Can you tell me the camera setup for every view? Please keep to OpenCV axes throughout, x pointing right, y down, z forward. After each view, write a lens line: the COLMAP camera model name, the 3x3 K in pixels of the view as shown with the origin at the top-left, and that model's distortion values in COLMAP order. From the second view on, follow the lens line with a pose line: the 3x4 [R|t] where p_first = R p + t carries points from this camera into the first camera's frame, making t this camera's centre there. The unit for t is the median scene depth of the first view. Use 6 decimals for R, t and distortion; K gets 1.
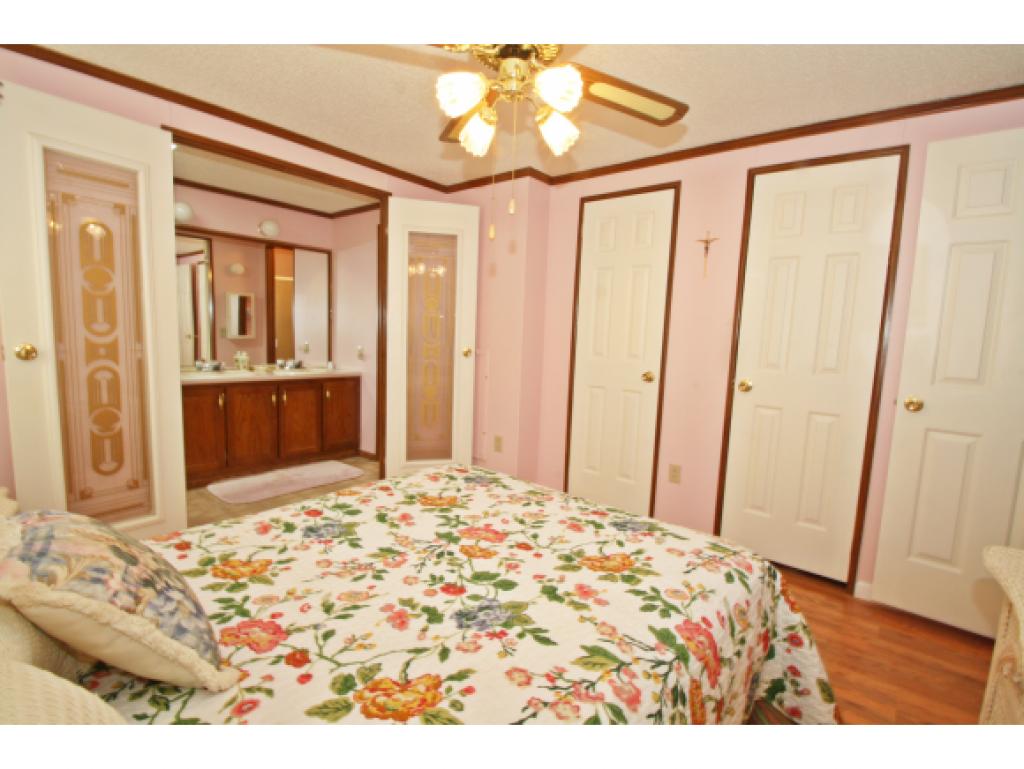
lens RADIAL K [[464.7, 0, 531.2], [0, 464.7, 388.4], [0, 0, 1]] dist [0.001789, 0.000353]
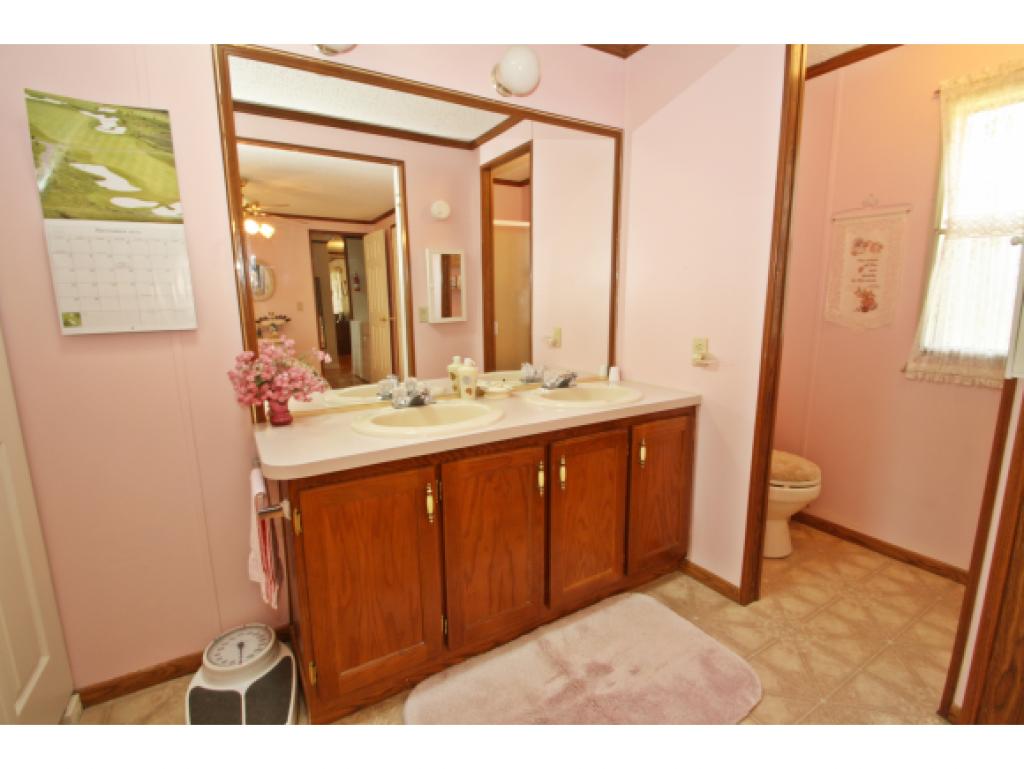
lens RADIAL K [[485.0, 0, 538.2], [0, 485.0, 386.4], [0, 0, 1]] dist [0.013658, -0.009329]
pose [[0.941677, 0.012102, -0.336300, -0.882837], [0.005934, 0.998601, 0.052552, -0.170008], [0.336465, -0.051482, 0.940288, 1.291084]]
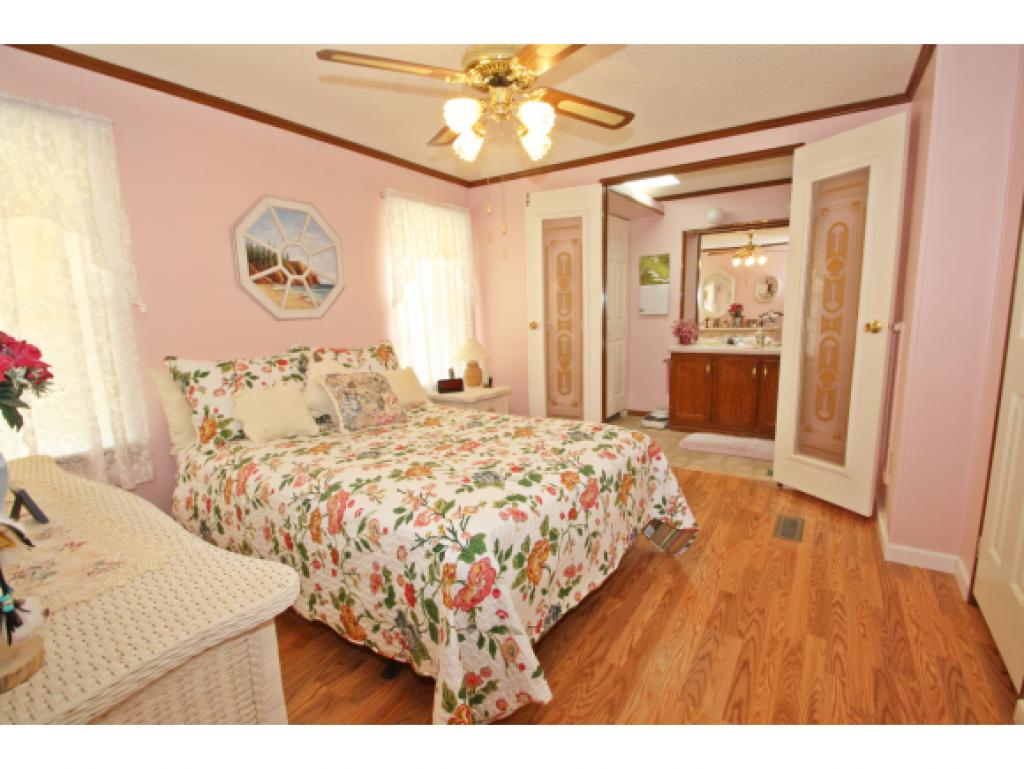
lens RADIAL K [[474.7, 0, 521.1], [0, 474.7, 385.9], [0, 0, 1]] dist [0.013790, -0.019803]
pose [[0.122023, 0.119114, -0.985354, 0.988037], [-0.088464, 0.990127, 0.108736, -0.035303], [0.988577, 0.073900, 0.131355, 0.693343]]
